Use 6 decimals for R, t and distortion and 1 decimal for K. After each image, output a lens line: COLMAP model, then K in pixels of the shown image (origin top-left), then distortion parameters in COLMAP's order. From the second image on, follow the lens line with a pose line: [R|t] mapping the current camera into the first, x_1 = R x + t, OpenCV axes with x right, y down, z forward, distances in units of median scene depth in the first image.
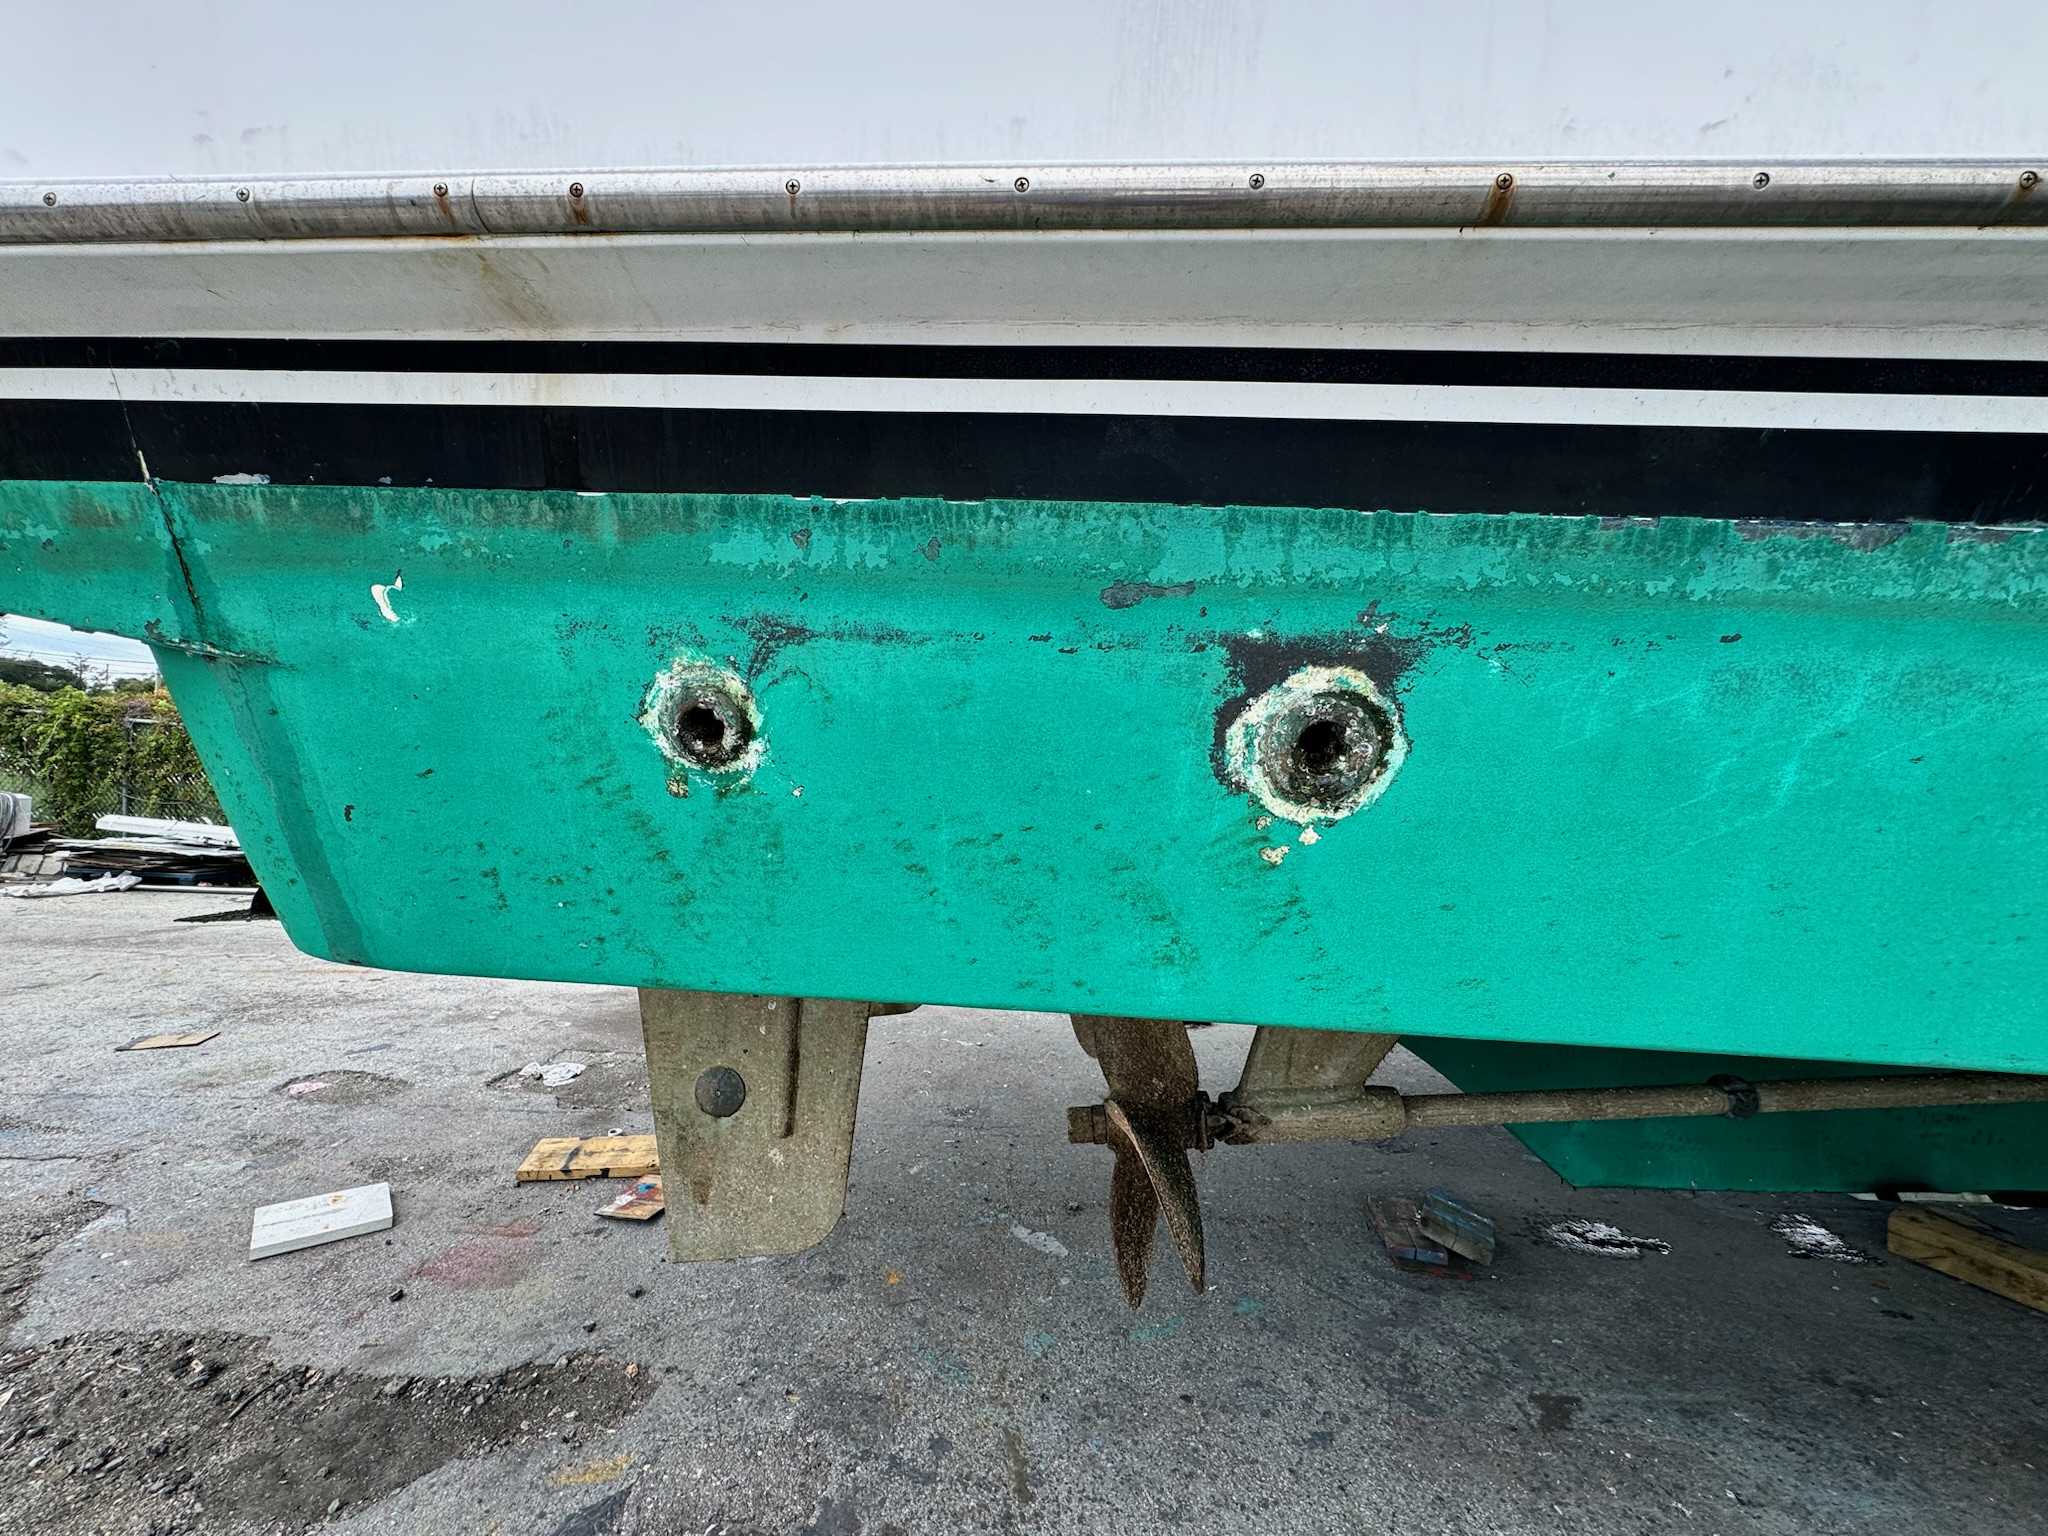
lens RADIAL K [[823.5, 0, 1022.4], [0, 823.5, 758.2], [0, 0, 1]] dist [-0.003298, 0.000659]
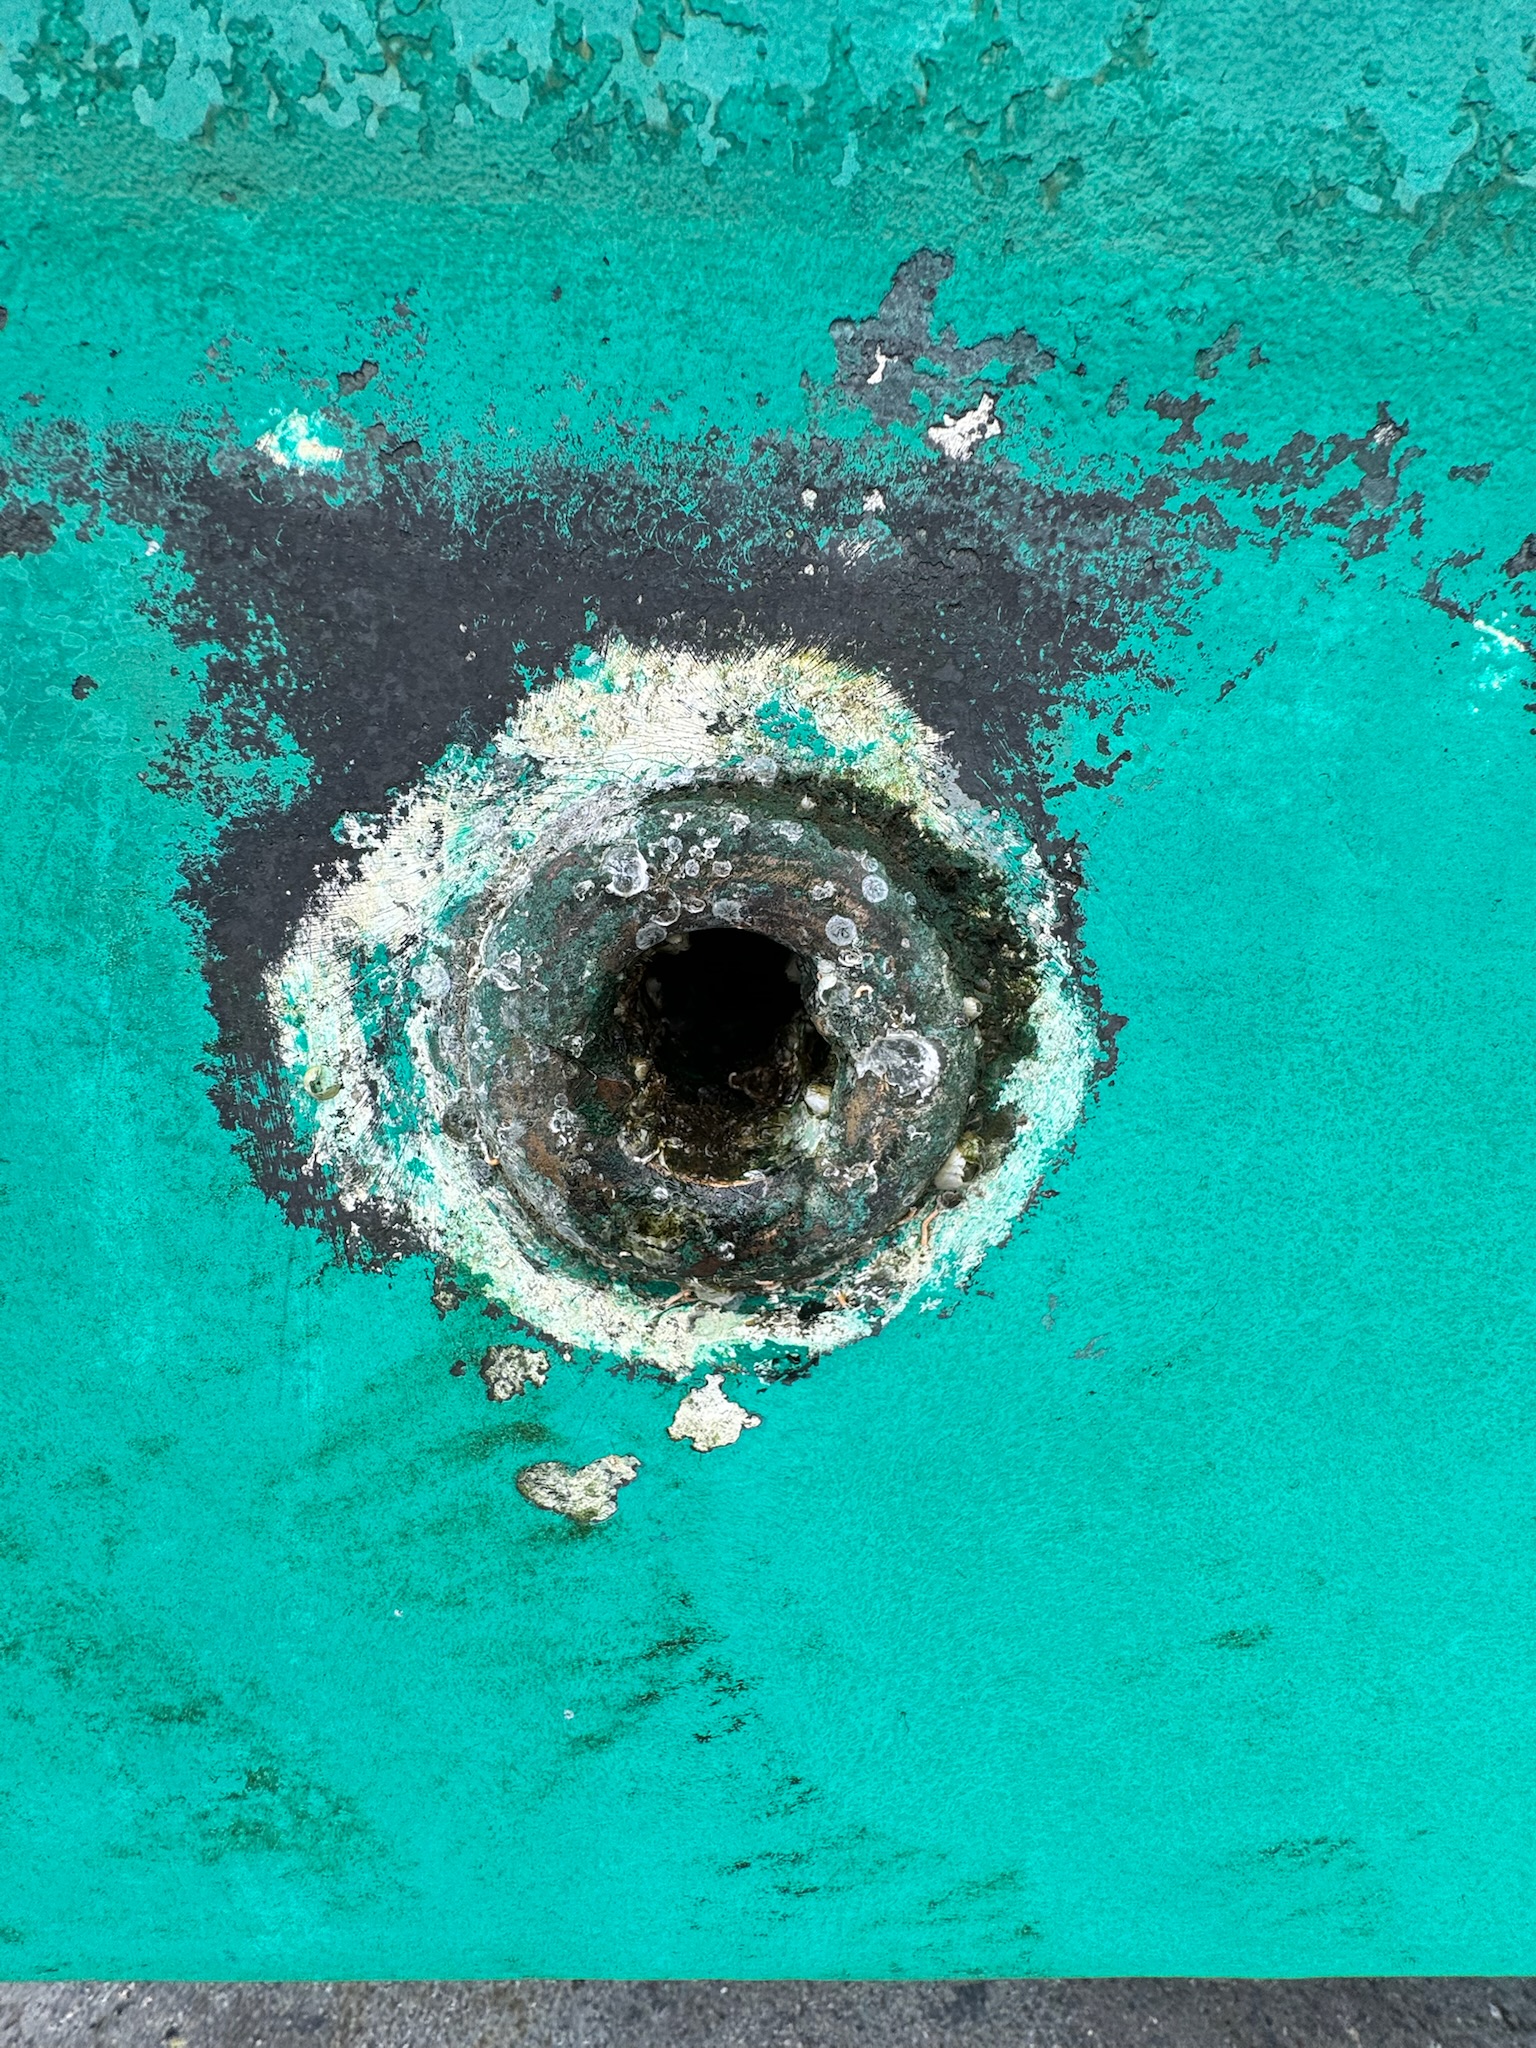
lens RADIAL K [[823.5, 0, 787.1], [0, 823.5, 1033.7], [0, 0, 1]] dist [-0.003298, 0.000659]
pose [[0.994122, -0.011284, 0.107676, 0.351001], [0.011927, 0.999915, -0.005333, -0.016628], [-0.107606, 0.006586, 0.994172, 0.766368]]
